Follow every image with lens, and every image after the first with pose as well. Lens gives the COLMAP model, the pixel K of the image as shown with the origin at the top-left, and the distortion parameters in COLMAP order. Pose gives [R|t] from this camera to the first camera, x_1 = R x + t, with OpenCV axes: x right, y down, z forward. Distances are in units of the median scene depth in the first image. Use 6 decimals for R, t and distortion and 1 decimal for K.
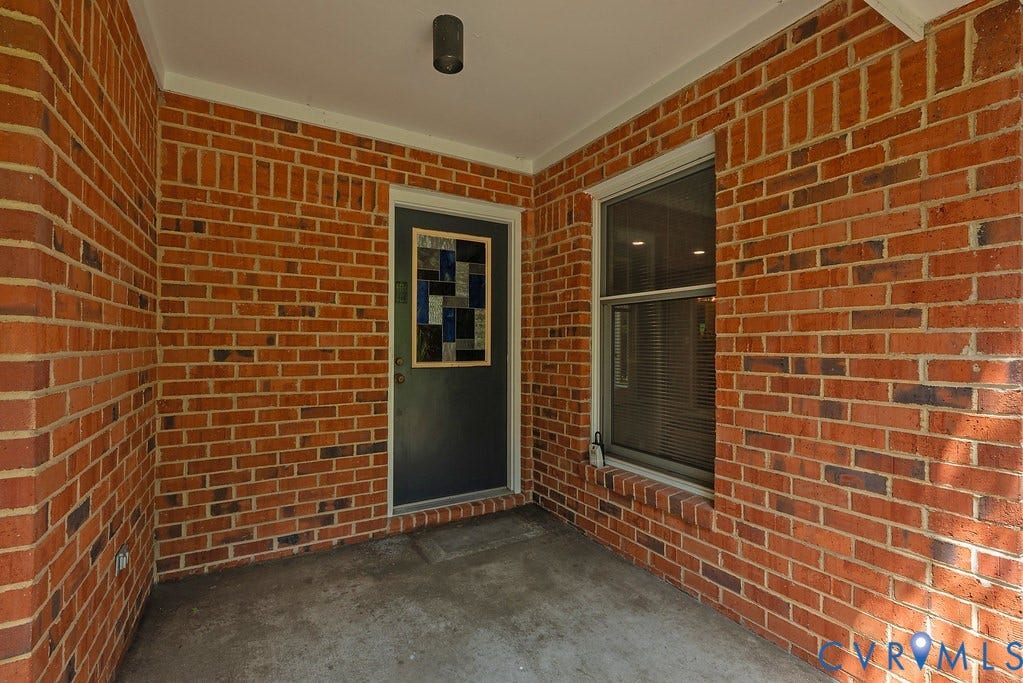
lens RADIAL K [[455.5, 0, 514.6], [0, 455.5, 341.1], [0, 0, 1]] dist [-0.001002, 0.000610]
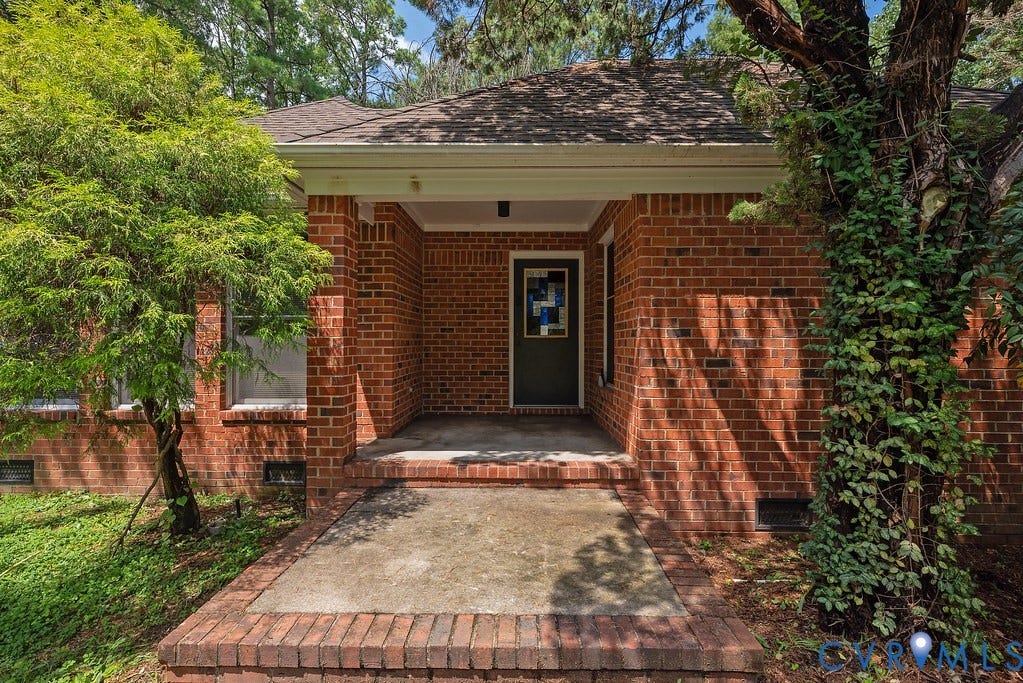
lens RADIAL K [[455.5, 0, 509.1], [0, 455.5, 341.9], [0, 0, 1]] dist [-0.001002, 0.000610]
pose [[0.853911, -0.003657, -0.520406, 0.890776], [0.004012, 0.999992, -0.000445, 0.089348], [0.520403, -0.001708, 0.853919, -0.878748]]
